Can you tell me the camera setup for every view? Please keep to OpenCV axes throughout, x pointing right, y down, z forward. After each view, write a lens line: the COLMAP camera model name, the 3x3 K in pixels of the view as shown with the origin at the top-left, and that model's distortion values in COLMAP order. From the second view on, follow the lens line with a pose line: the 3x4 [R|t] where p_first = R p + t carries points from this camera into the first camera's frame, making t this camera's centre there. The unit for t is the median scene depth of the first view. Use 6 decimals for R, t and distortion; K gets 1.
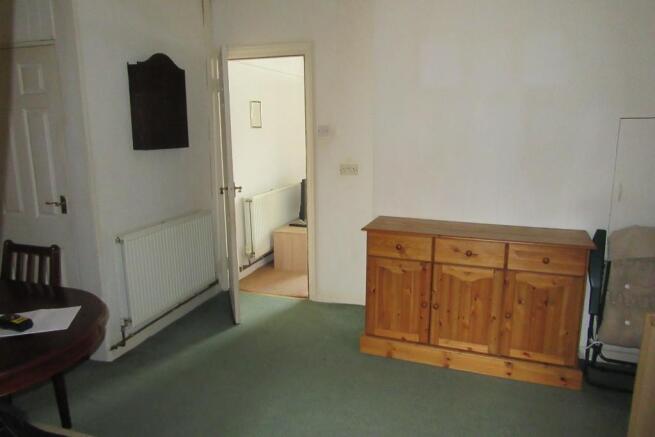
lens RADIAL K [[466.5, 0, 327.5], [0, 466.5, 218.5], [0, 0, 1]] dist [0.000526, 0.000038]
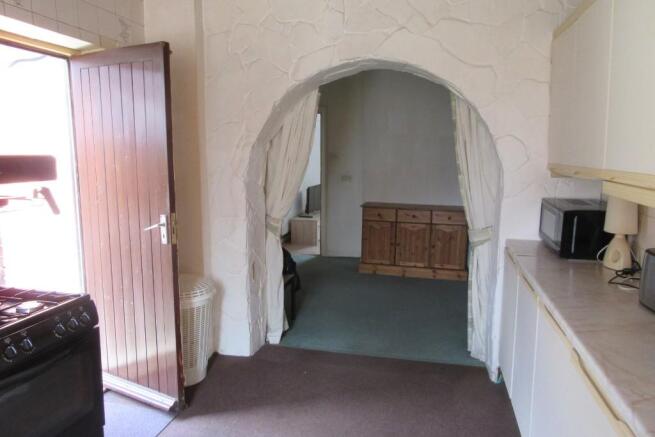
lens RADIAL K [[466.5, 0, 327.5], [0, 466.5, 218.5], [0, 0, 1]] dist [0.000526, 0.000038]
pose [[0.993004, -0.001623, 0.118069, -0.299434], [0.008173, 0.998452, -0.055013, 0.185206], [-0.117797, 0.055593, 0.991480, -0.935077]]
